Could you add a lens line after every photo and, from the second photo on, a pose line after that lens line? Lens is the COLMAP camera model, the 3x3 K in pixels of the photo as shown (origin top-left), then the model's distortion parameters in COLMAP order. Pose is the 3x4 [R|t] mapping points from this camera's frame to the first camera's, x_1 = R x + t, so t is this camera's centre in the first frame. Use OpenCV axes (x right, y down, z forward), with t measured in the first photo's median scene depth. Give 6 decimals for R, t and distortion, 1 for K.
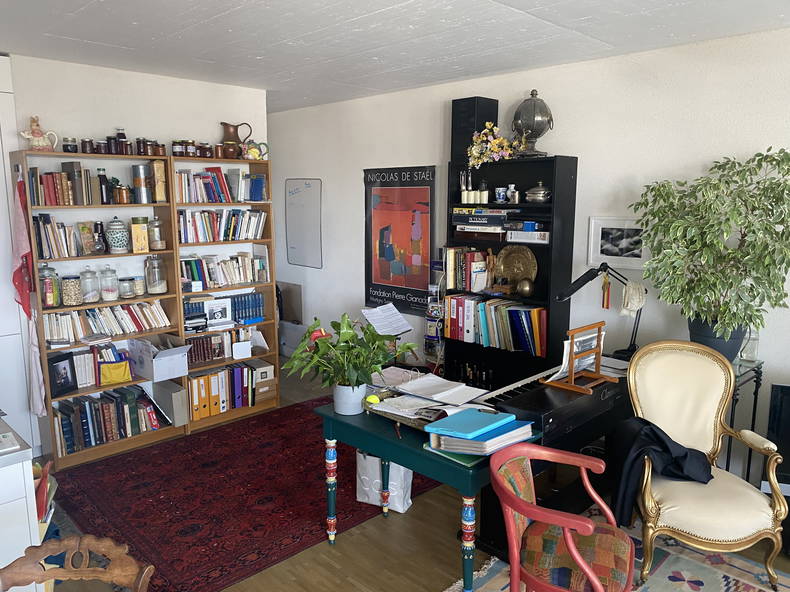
lens RADIAL K [[609.1, 0, 393.8], [0, 609.1, 291.2], [0, 0, 1]] dist [0.017557, -0.003600]
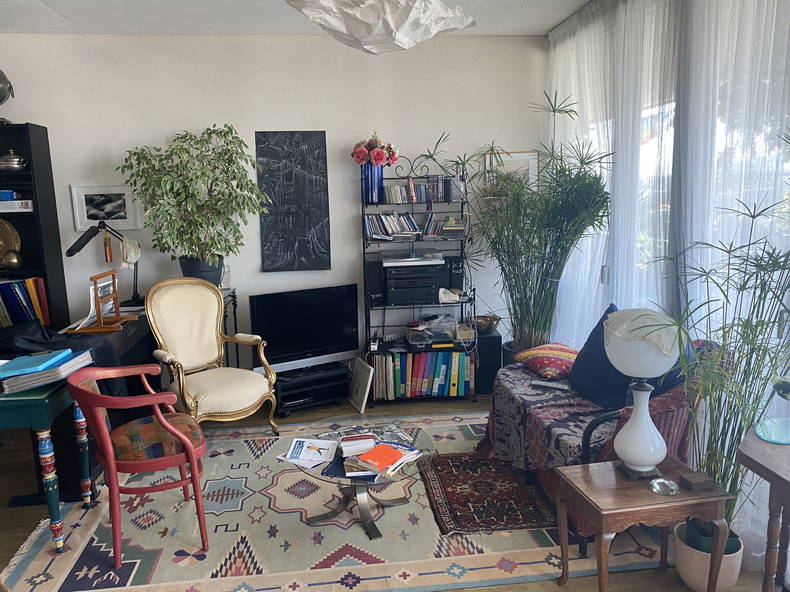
lens RADIAL K [[609.1, 0, 392.4], [0, 609.1, 296.7], [0, 0, 1]] dist [0.017557, -0.003600]
pose [[0.622238, -0.146331, 0.769030, -0.213321], [0.152499, 0.986212, 0.064266, 0.104723], [-0.767830, 0.077288, 0.635974, -0.105474]]
